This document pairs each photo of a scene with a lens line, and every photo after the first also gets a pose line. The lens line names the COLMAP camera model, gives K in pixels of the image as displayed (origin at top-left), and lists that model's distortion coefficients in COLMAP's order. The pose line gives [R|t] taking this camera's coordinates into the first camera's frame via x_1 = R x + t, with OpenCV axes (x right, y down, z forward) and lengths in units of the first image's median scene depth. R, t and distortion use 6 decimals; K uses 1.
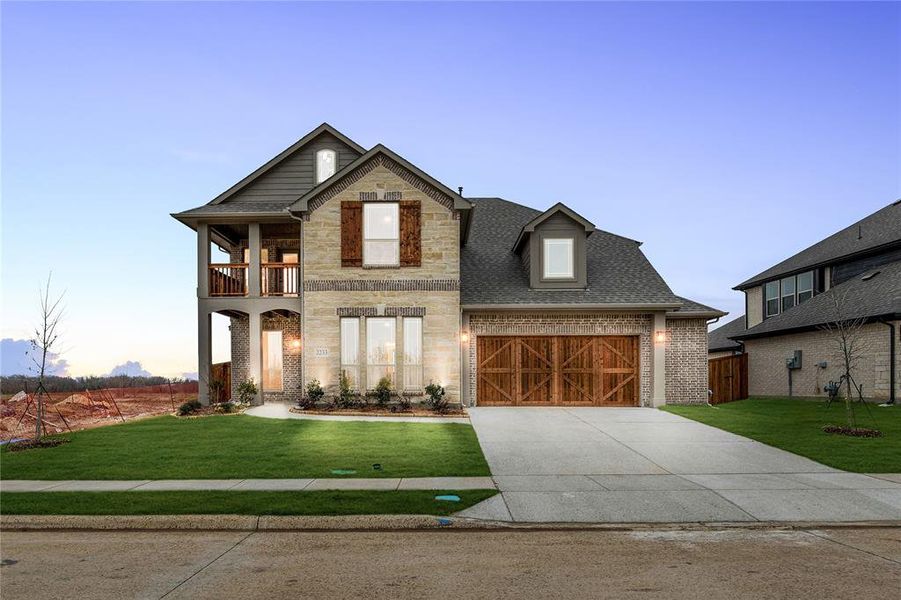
lens RADIAL K [[346.1, 0, 450.5], [0, 346.1, 300.0], [0, 0, 1]] dist [-0.000177, -0.000077]
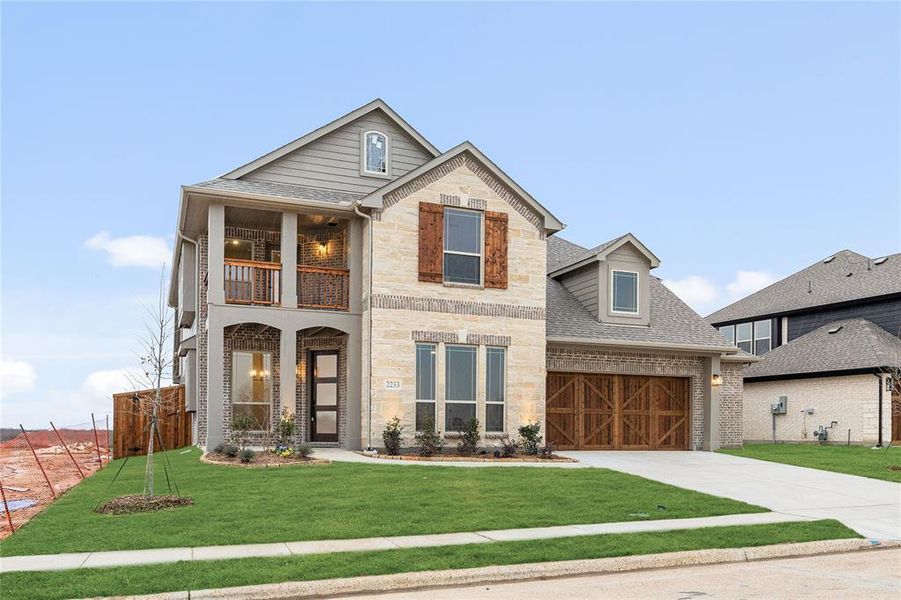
lens RADIAL K [[430.2, 0, 450.5], [0, 430.2, 315.5], [0, 0, 1]] dist [-0.001340, -0.000087]
pose [[0.965685, 0.074049, 0.248937, -0.442854], [-0.070584, 0.997245, -0.022830, 0.003279], [-0.249942, 0.004476, 0.968250, -0.011144]]
